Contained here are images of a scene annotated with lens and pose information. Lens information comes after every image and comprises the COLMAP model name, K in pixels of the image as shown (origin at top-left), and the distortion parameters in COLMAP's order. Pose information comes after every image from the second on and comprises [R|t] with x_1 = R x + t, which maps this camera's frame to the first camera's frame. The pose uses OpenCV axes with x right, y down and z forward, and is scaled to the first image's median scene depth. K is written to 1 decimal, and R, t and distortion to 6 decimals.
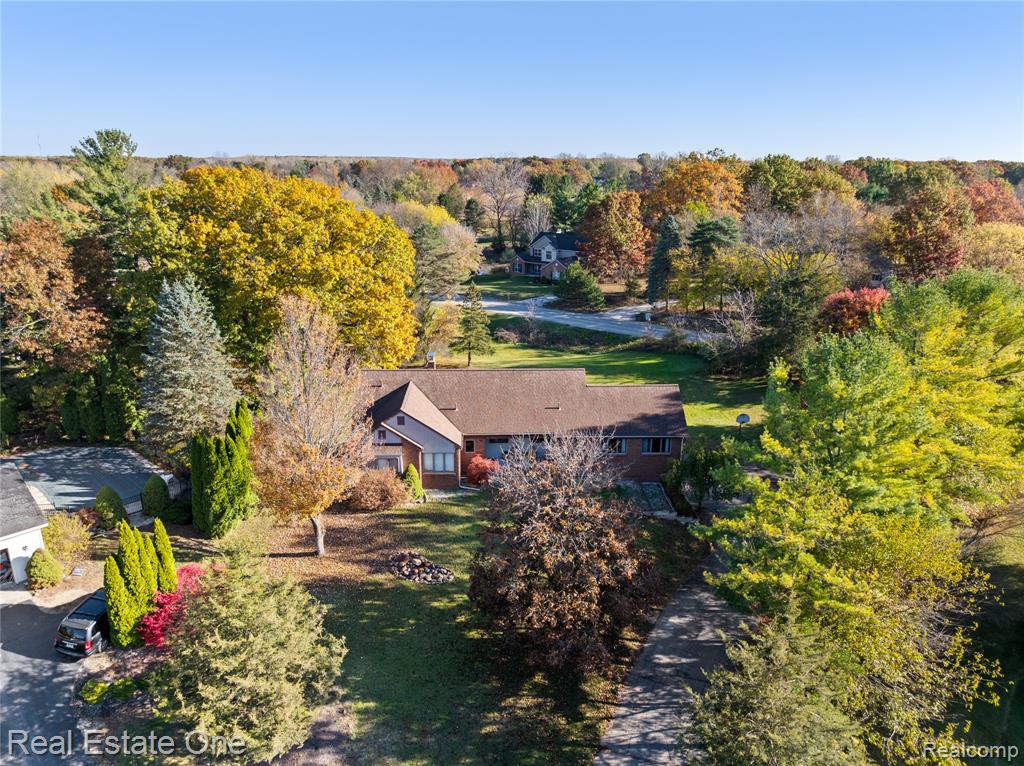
lens RADIAL K [[737.5, 0, 512.0], [0, 737.5, 383.0], [0, 0, 1]] dist [-0.027209, -0.006569]
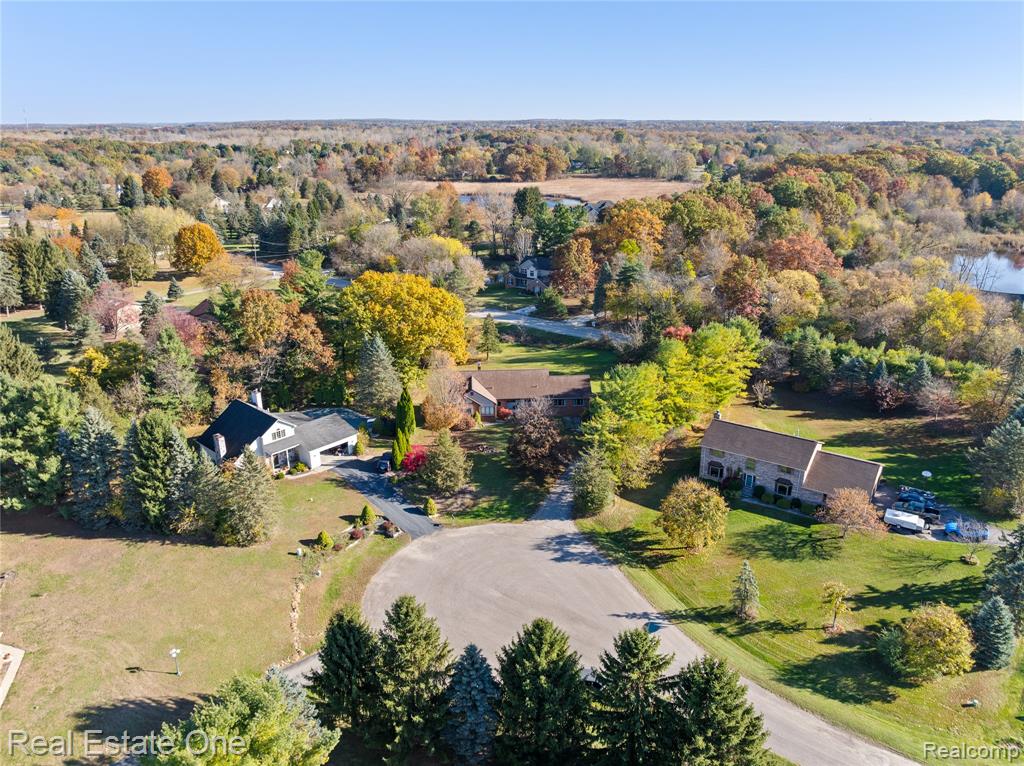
lens RADIAL K [[737.5, 0, 512.0], [0, 737.5, 383.0], [0, 0, 1]] dist [-0.027209, -0.006569]
pose [[0.999646, -0.019245, 0.018349, -0.057597], [0.018239, 0.998401, 0.053506, -0.103250], [-0.019350, -0.053152, 0.998399, -1.318298]]
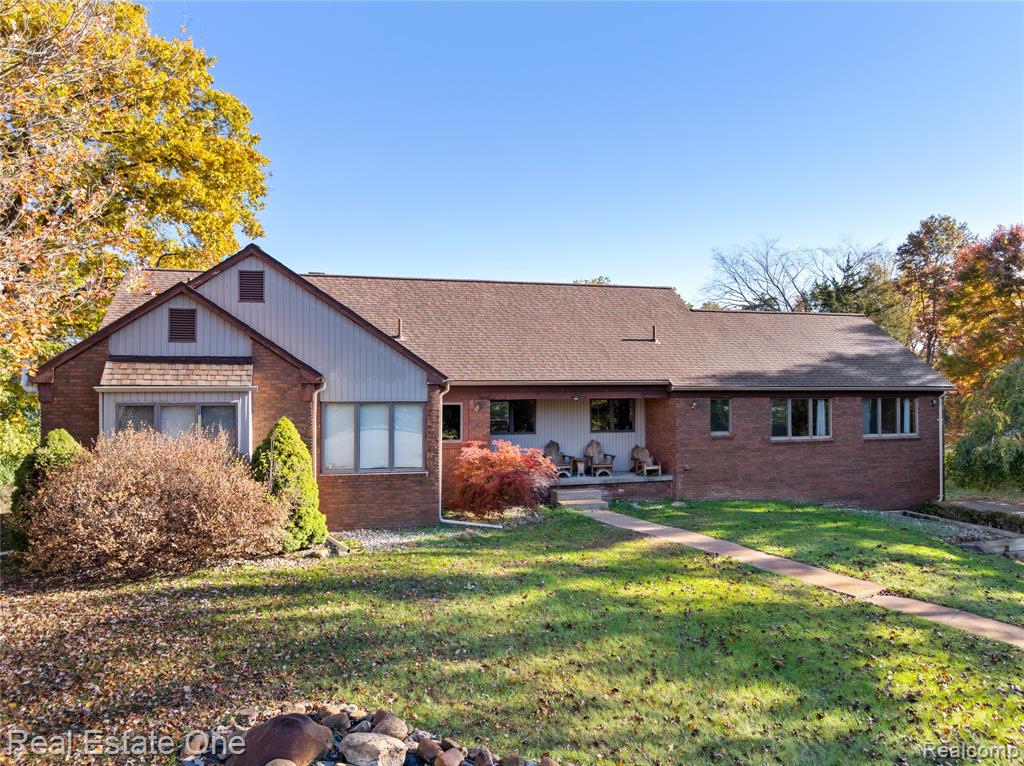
lens RADIAL K [[737.5, 0, 512.0], [0, 737.5, 383.0], [0, 0, 1]] dist [-0.027209, -0.006569]
pose [[0.973528, -0.011725, 0.228268, -0.106051], [0.079059, 0.954315, -0.288153, 0.168663], [-0.214461, 0.298571, 0.929979, 0.648542]]
